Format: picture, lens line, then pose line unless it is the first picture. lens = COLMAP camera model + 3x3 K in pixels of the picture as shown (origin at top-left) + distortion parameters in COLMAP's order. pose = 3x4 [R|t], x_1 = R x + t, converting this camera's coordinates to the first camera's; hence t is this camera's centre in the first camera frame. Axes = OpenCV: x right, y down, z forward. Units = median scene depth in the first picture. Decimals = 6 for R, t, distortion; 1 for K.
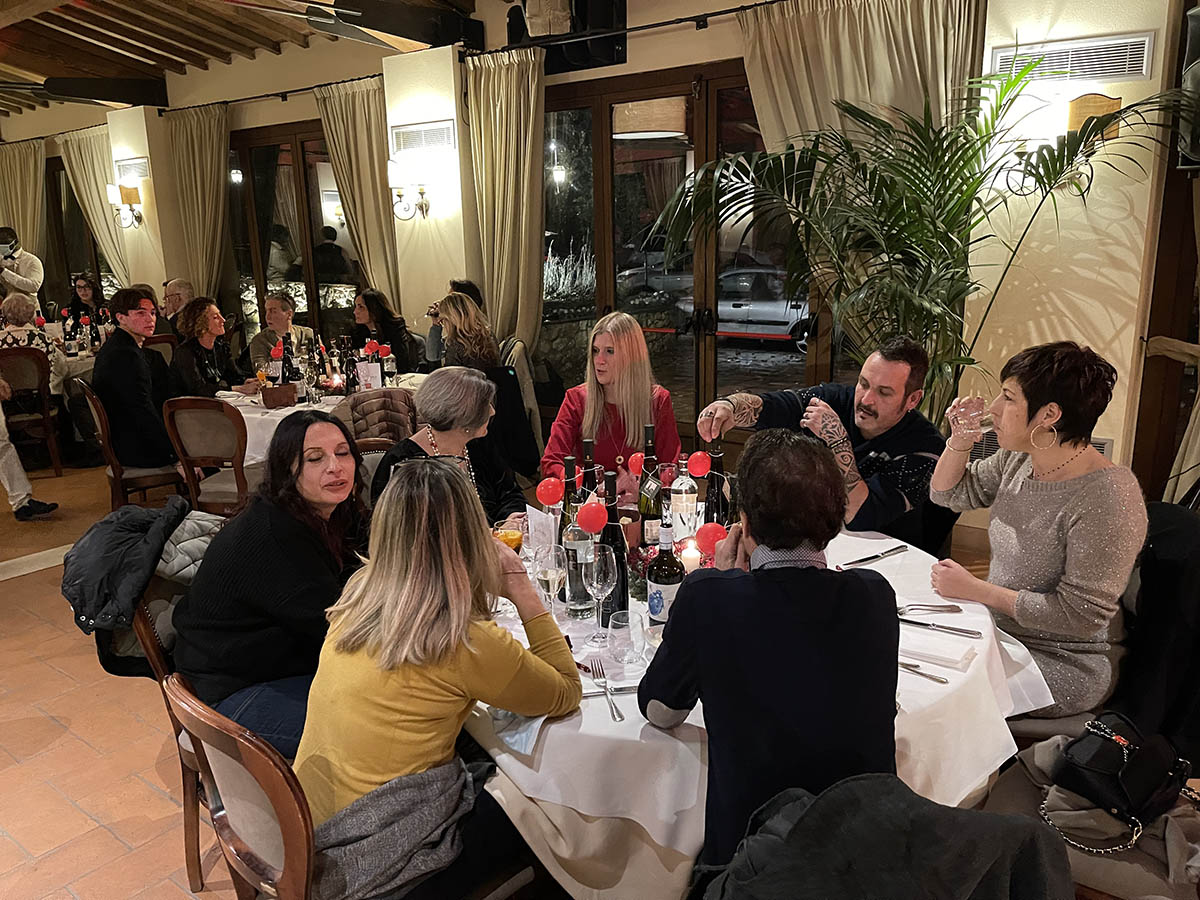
lens RADIAL K [[909.3, 0, 601.5], [0, 909.3, 456.9], [0, 0, 1]] dist [0.060284, -0.065884]
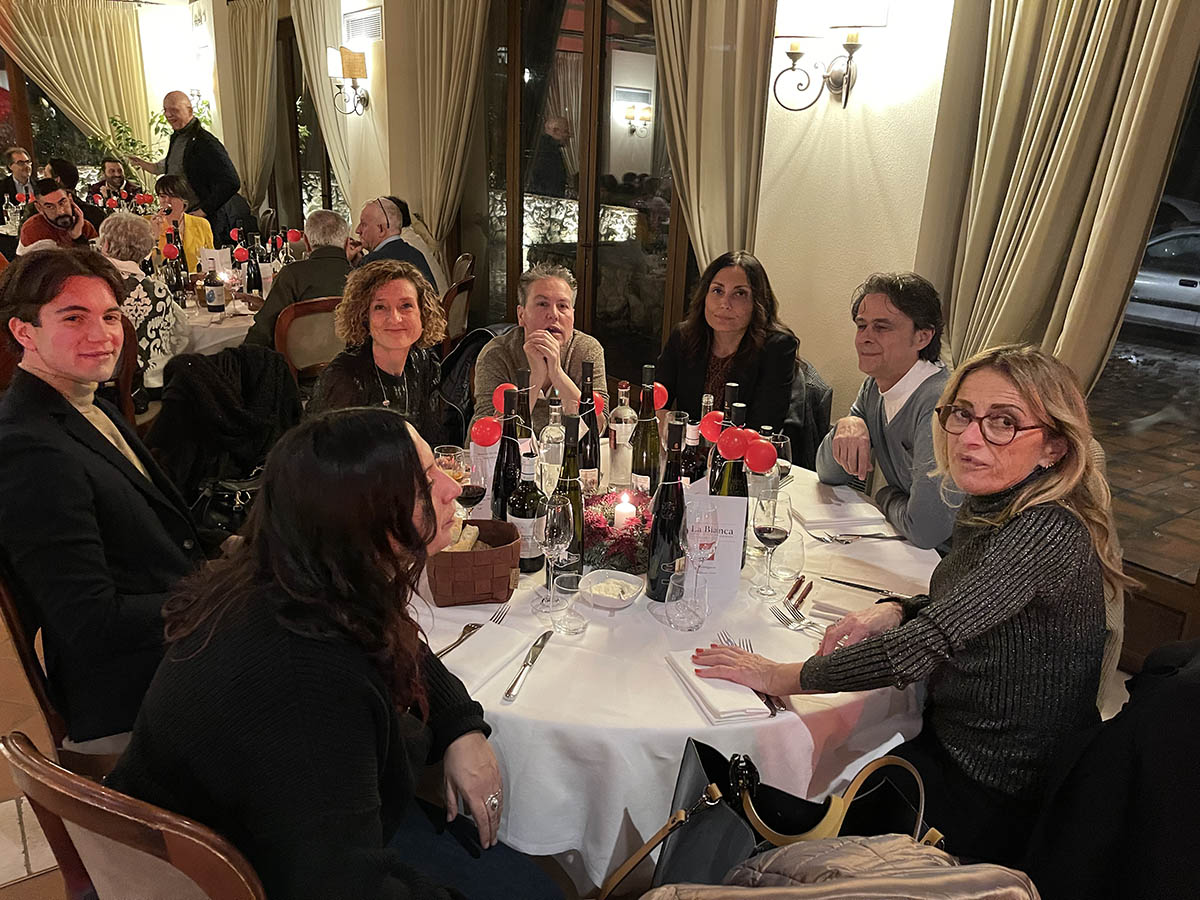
lens RADIAL K [[909.3, 0, 599.9], [0, 909.3, 449.7], [0, 0, 1]] dist [0.060284, -0.065884]
pose [[0.956938, 0.143534, -0.252325, -0.175186], [-0.124601, 0.988156, 0.089562, -0.121017], [0.262192, -0.054265, 0.963489, 0.532983]]
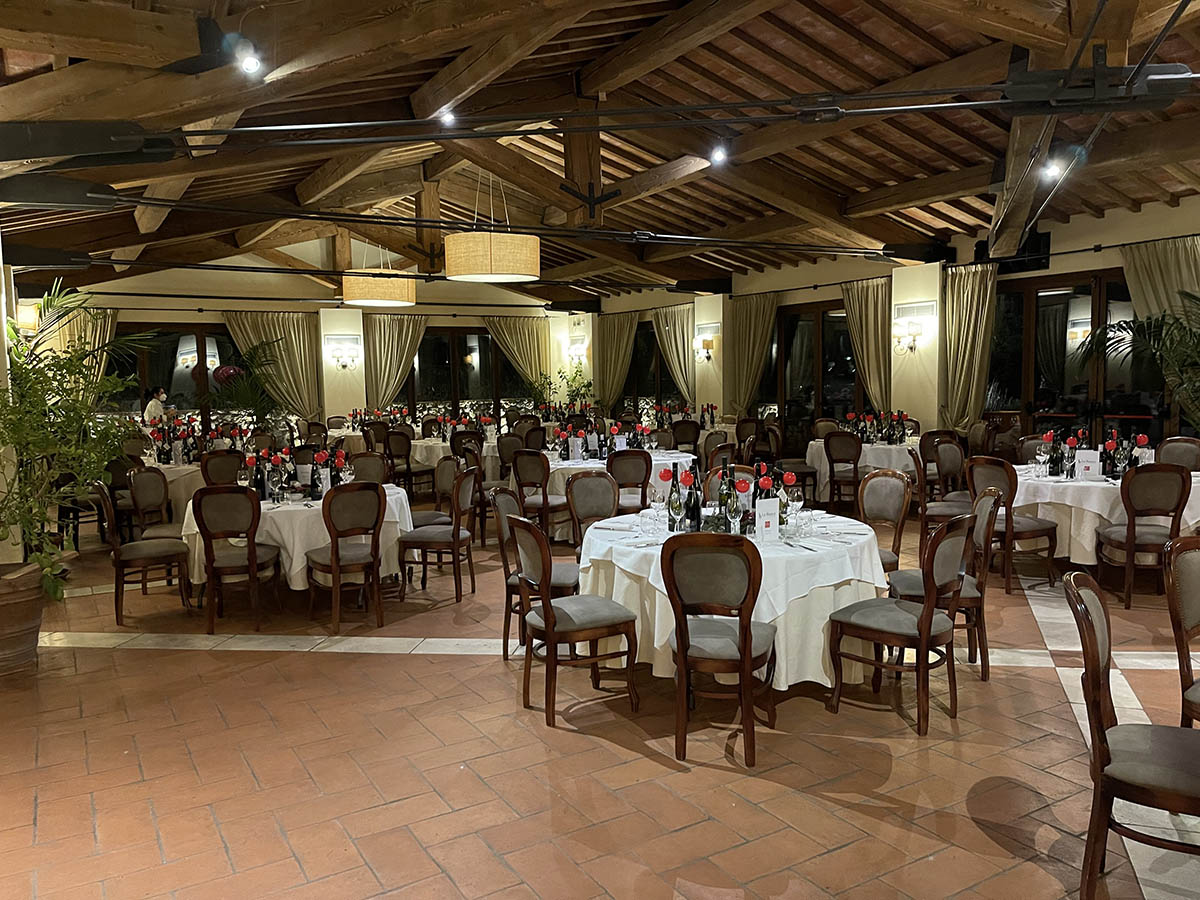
lens RADIAL K [[909.3, 0, 597.7], [0, 909.3, 459.1], [0, 0, 1]] dist [0.060284, -0.065884]
pose [[0.936173, 0.028945, -0.350346, -0.144208], [-0.077644, 0.989017, -0.125763, 0.216745], [0.342858, 0.144938, 0.928139, -0.848378]]
